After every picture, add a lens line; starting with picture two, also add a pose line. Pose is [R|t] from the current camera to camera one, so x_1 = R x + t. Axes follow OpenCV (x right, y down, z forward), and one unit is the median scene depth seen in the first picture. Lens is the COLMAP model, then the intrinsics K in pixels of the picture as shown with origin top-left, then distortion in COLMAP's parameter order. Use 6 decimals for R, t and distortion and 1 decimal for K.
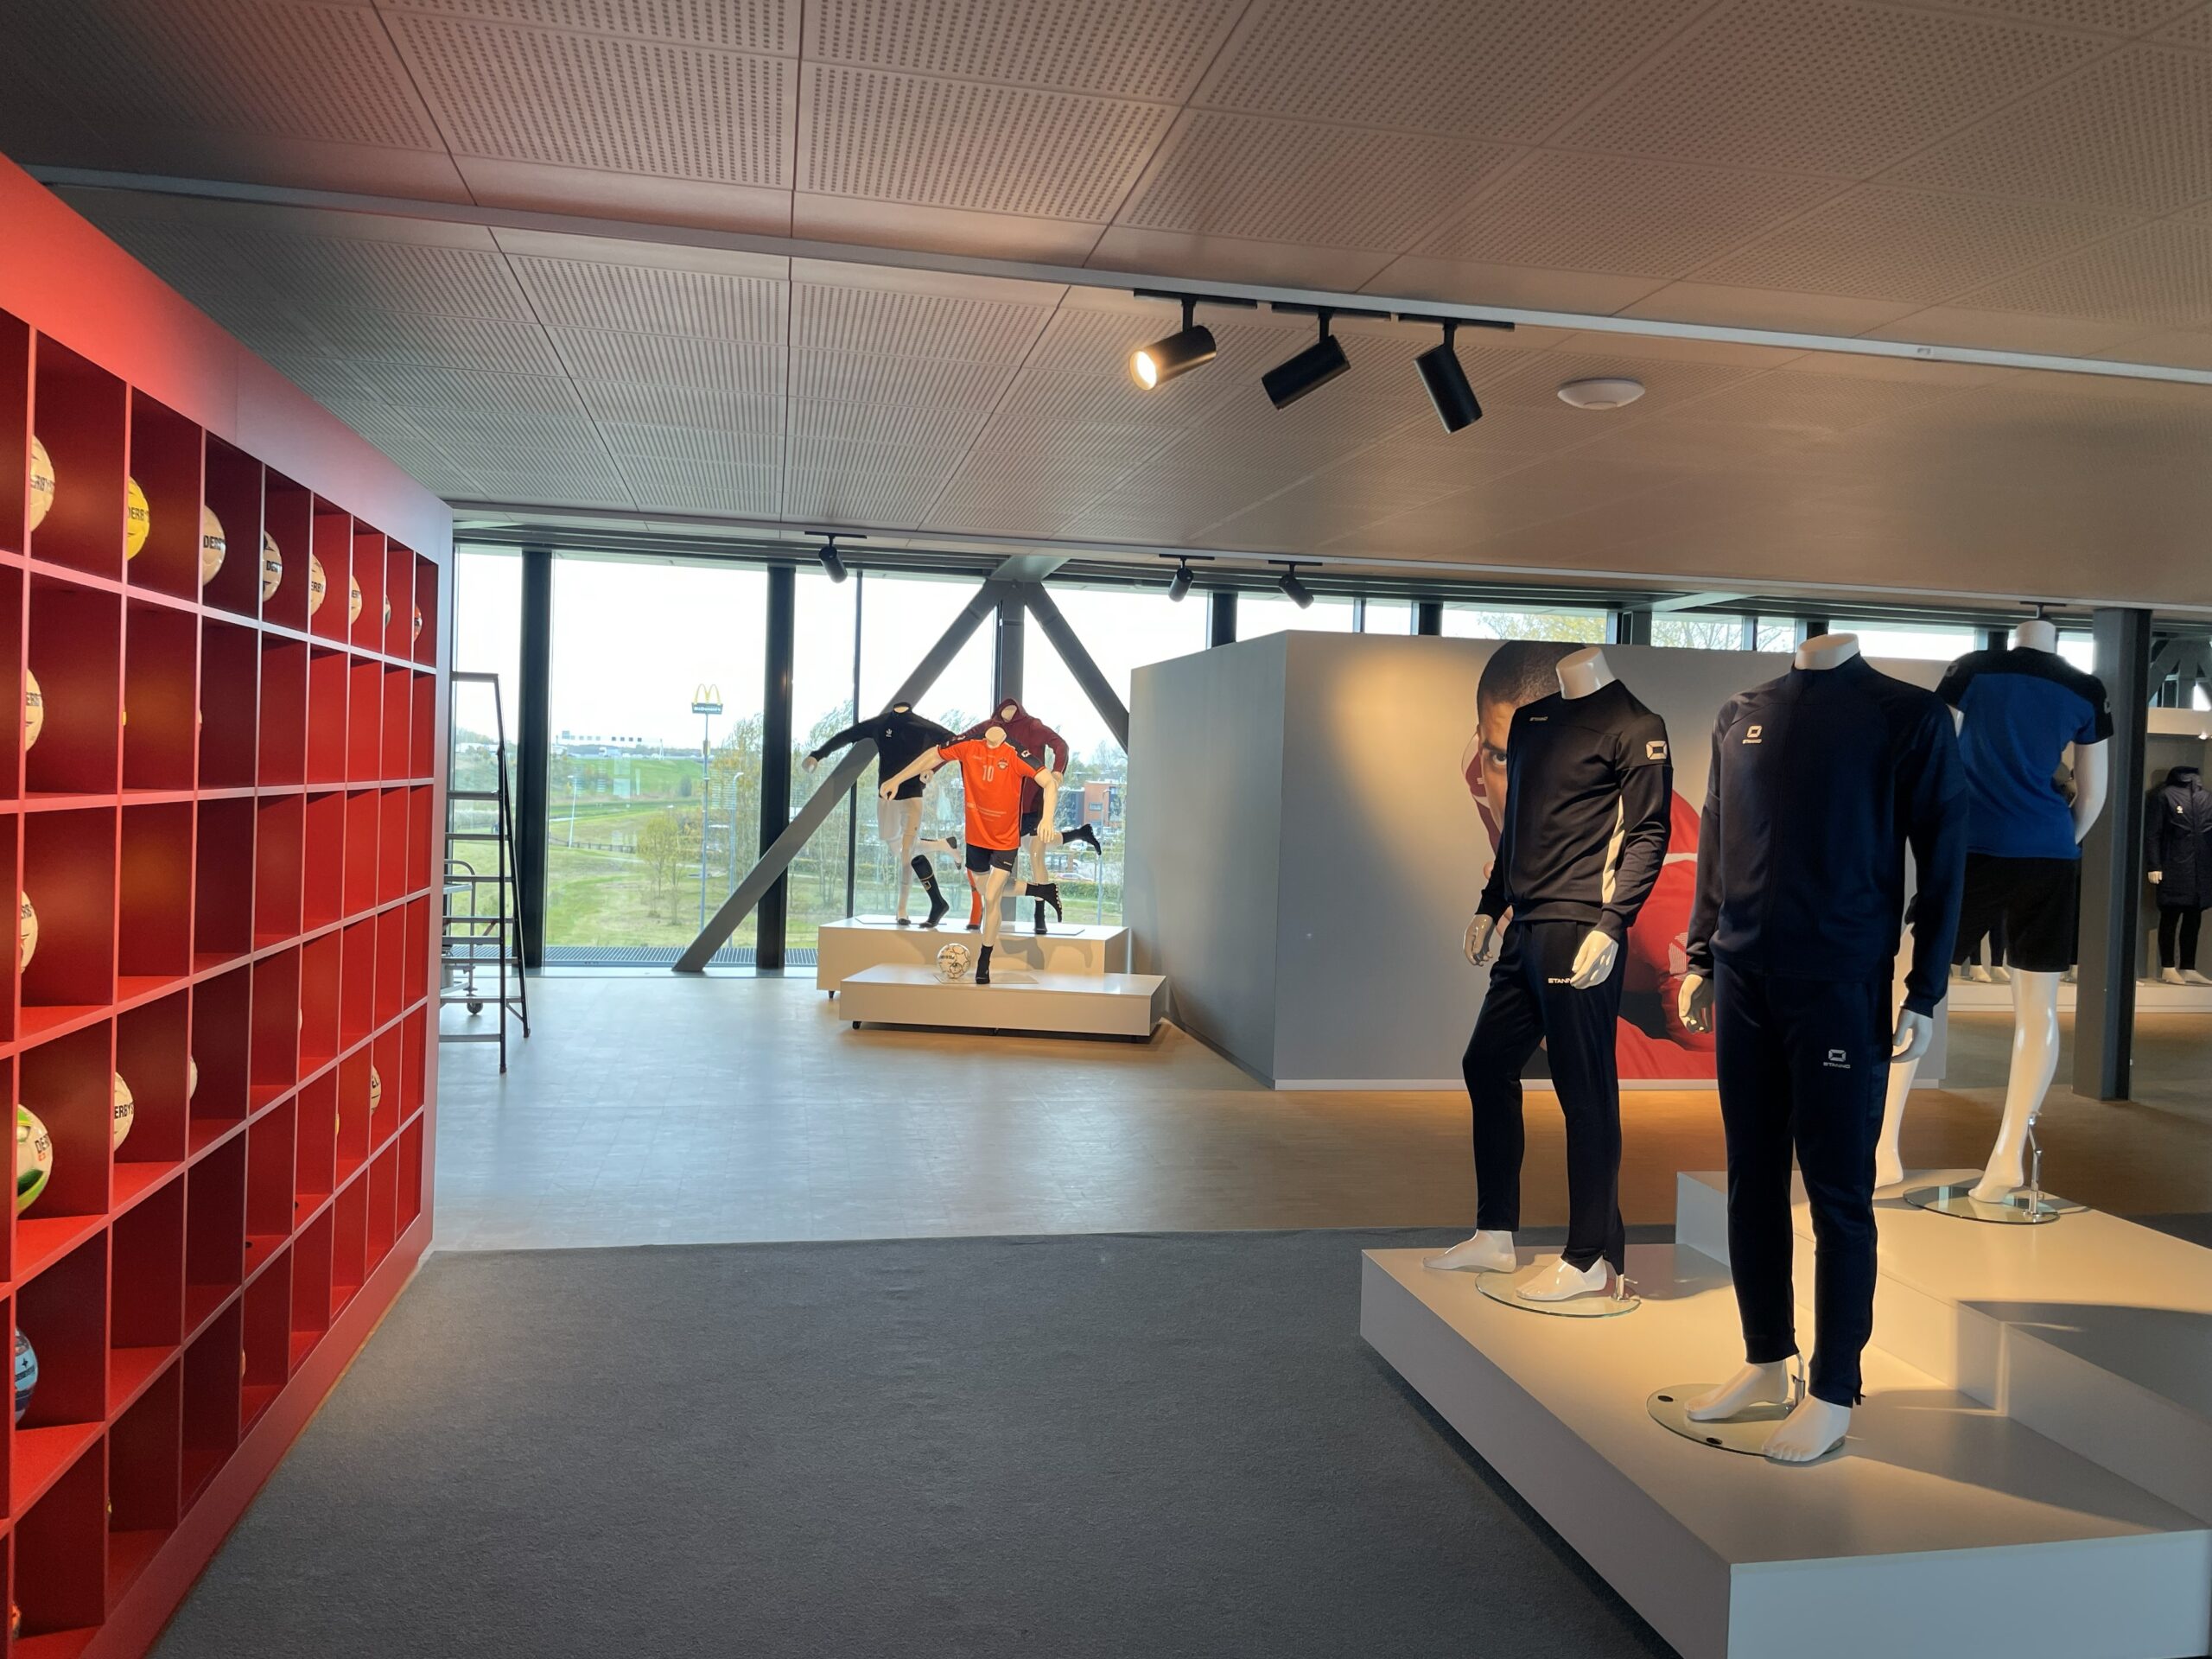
lens RADIAL K [[1683.4, 0, 1112.0], [0, 1683.4, 807.4], [0, 0, 1]] dist [0.093464, -0.128438]
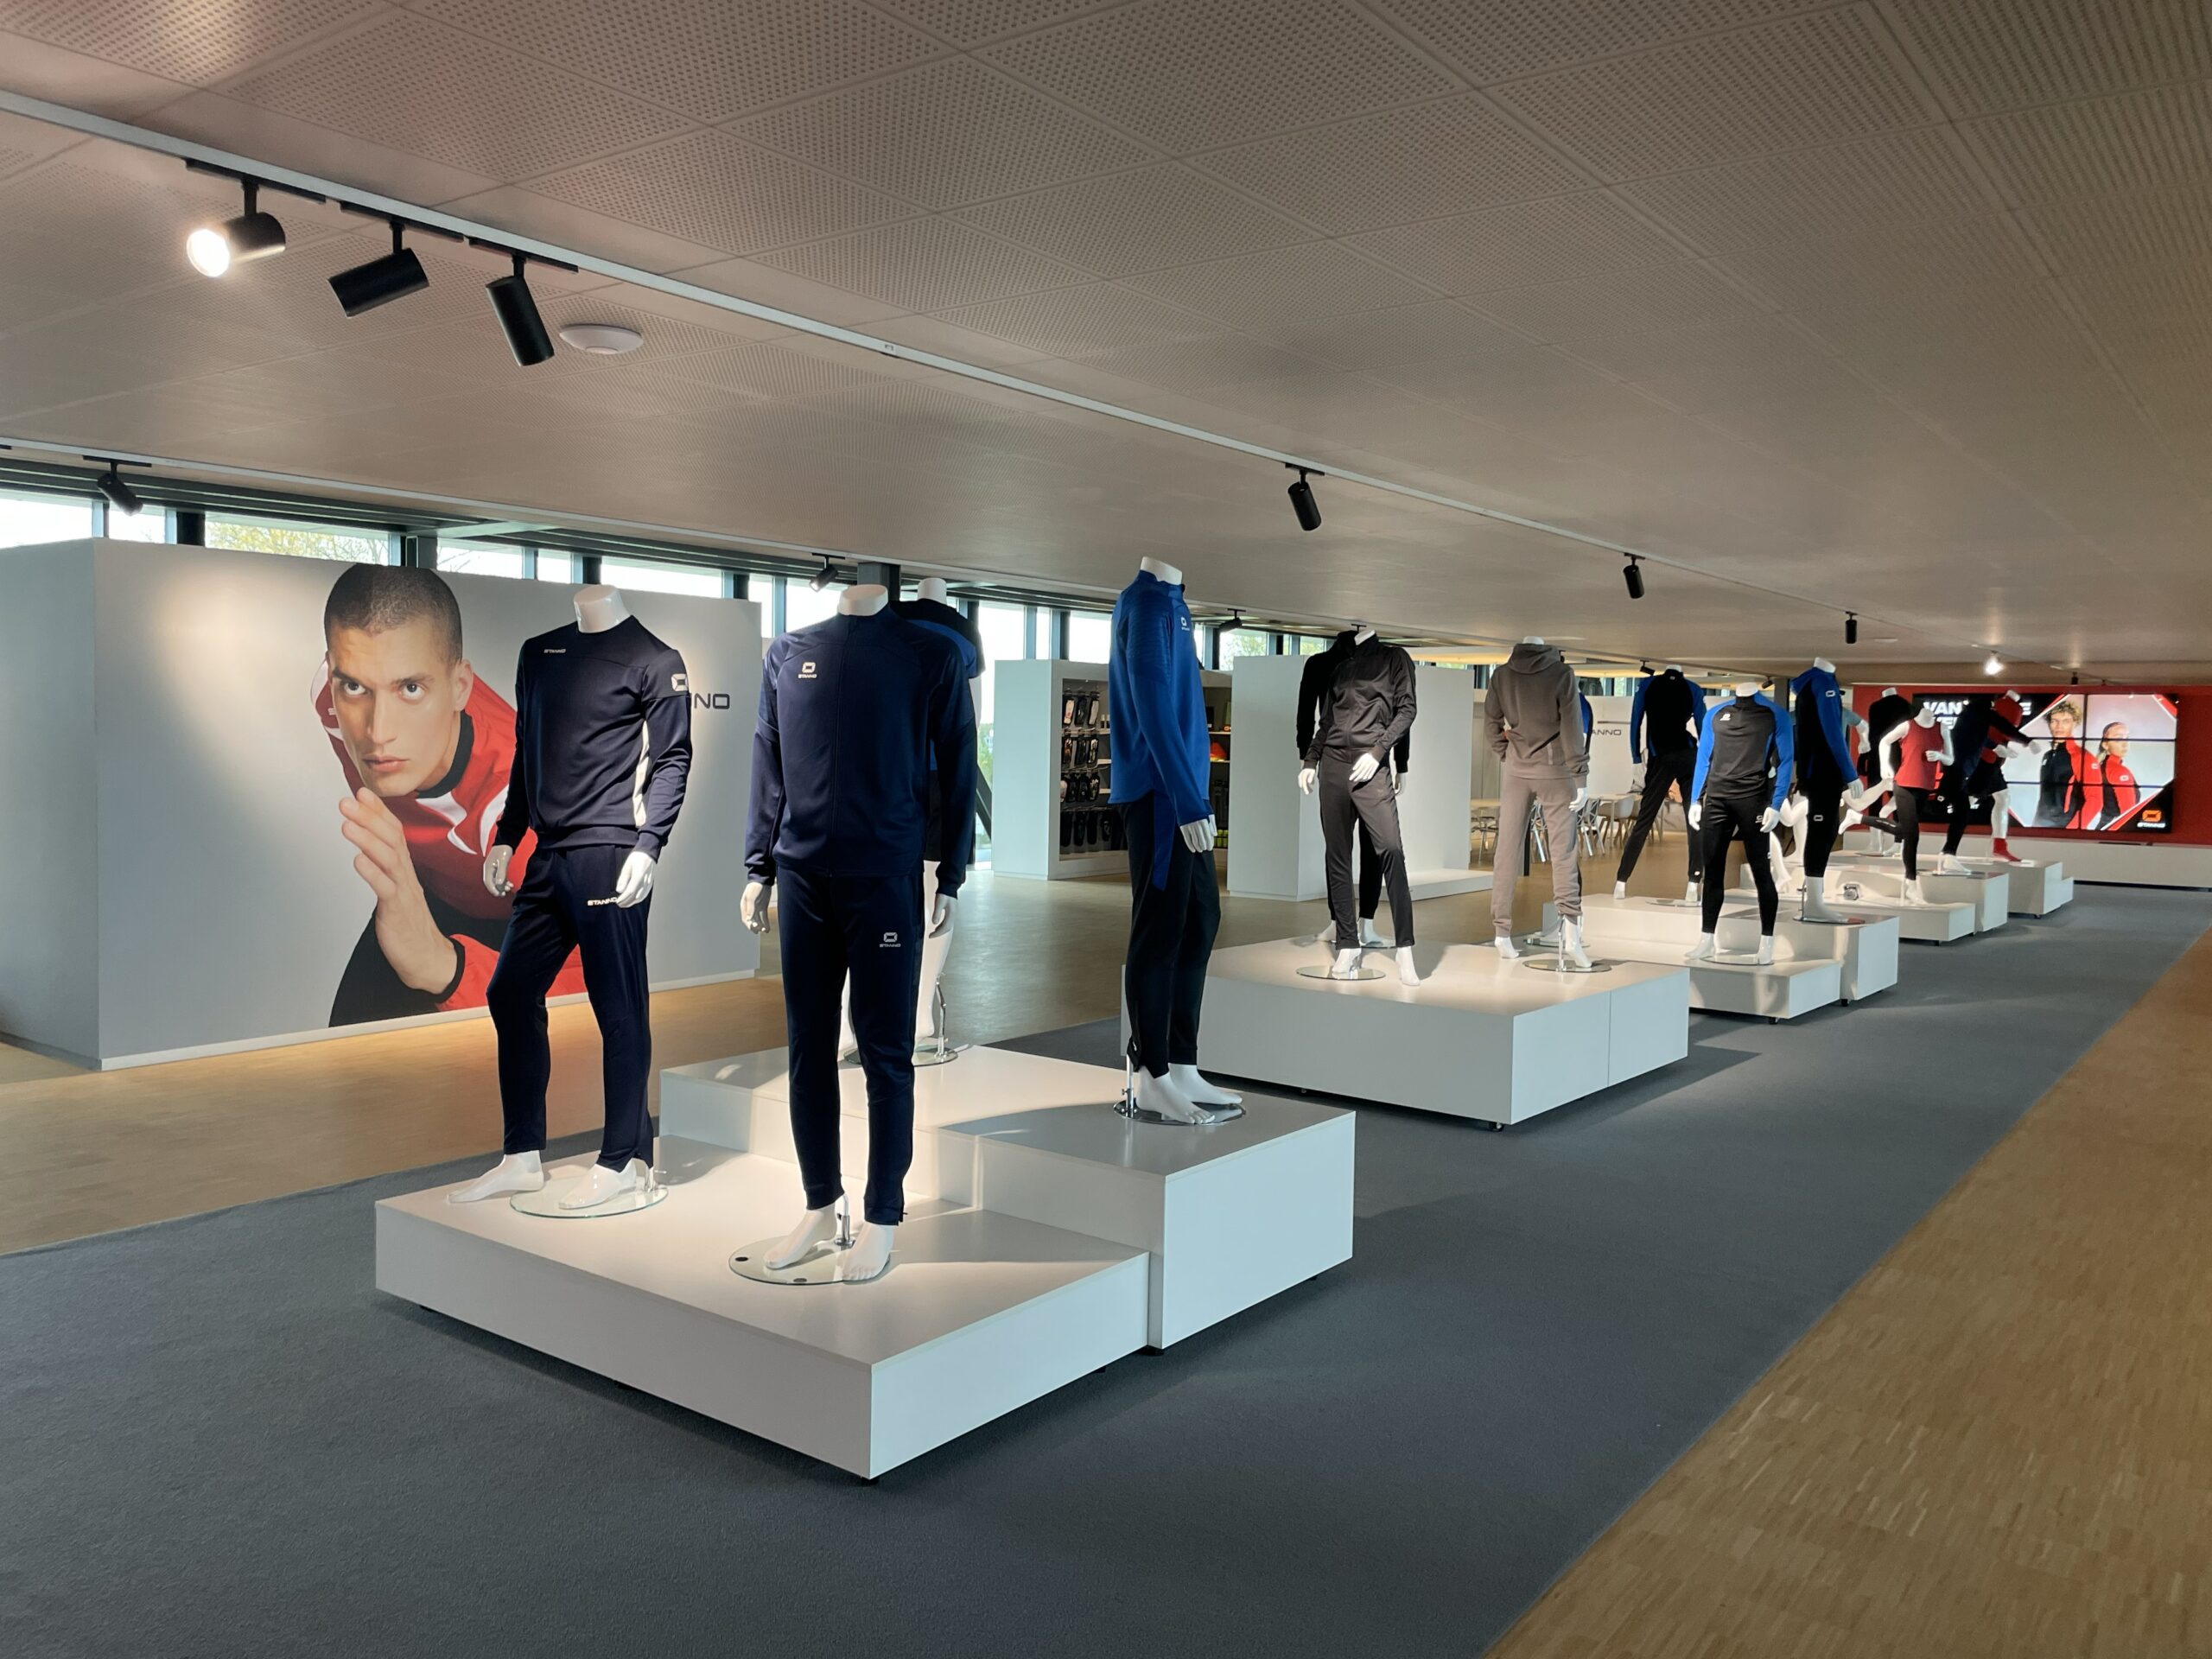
lens RADIAL K [[1683.4, 0, 1088.0], [0, 1683.4, 806.8], [0, 0, 1]] dist [0.093464, -0.128438]
pose [[0.749431, -0.049102, 0.660260, -0.182237], [0.021161, 0.998513, 0.050238, -0.002878], [-0.661745, -0.023678, 0.749355, 0.011687]]
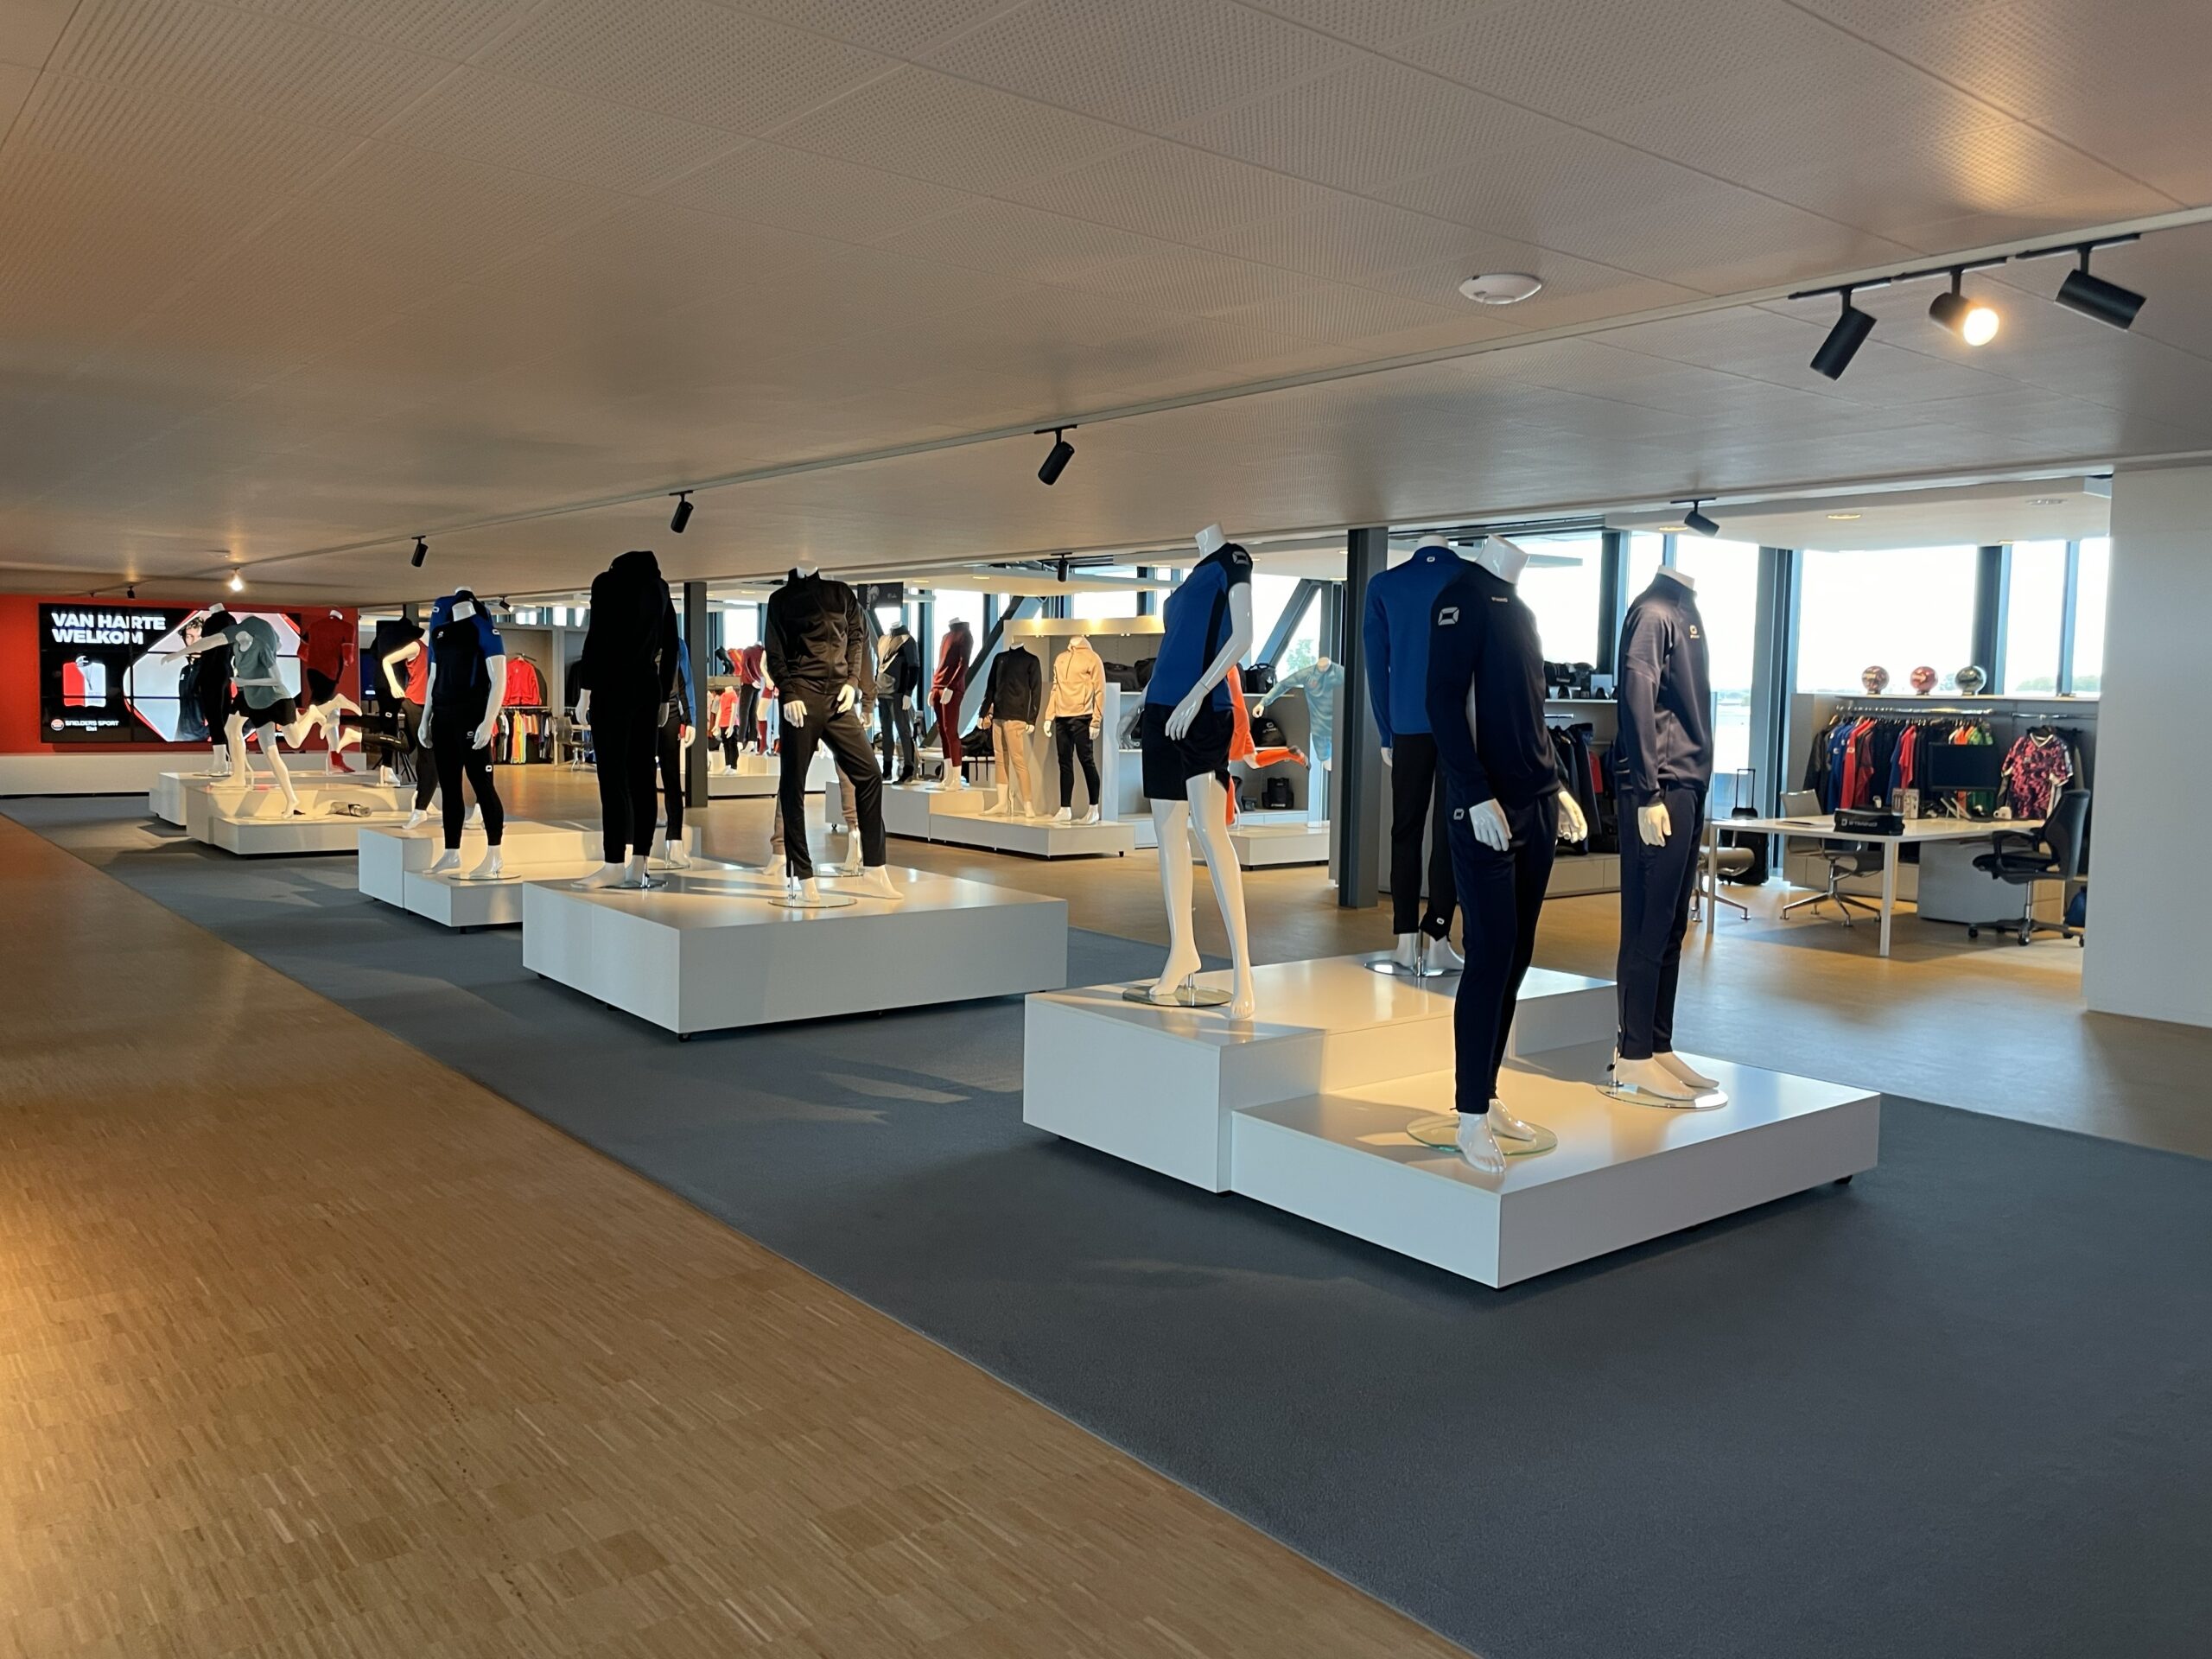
lens RADIAL K [[1683.4, 0, 1127.9], [0, 1683.4, 809.9], [0, 0, 1]] dist [0.093464, -0.128438]
pose [[-0.475885, -0.105409, 0.873168, -0.521445], [-0.014981, 0.993620, 0.111785, -0.034748], [-0.879380, 0.040116, -0.474427, 1.619985]]
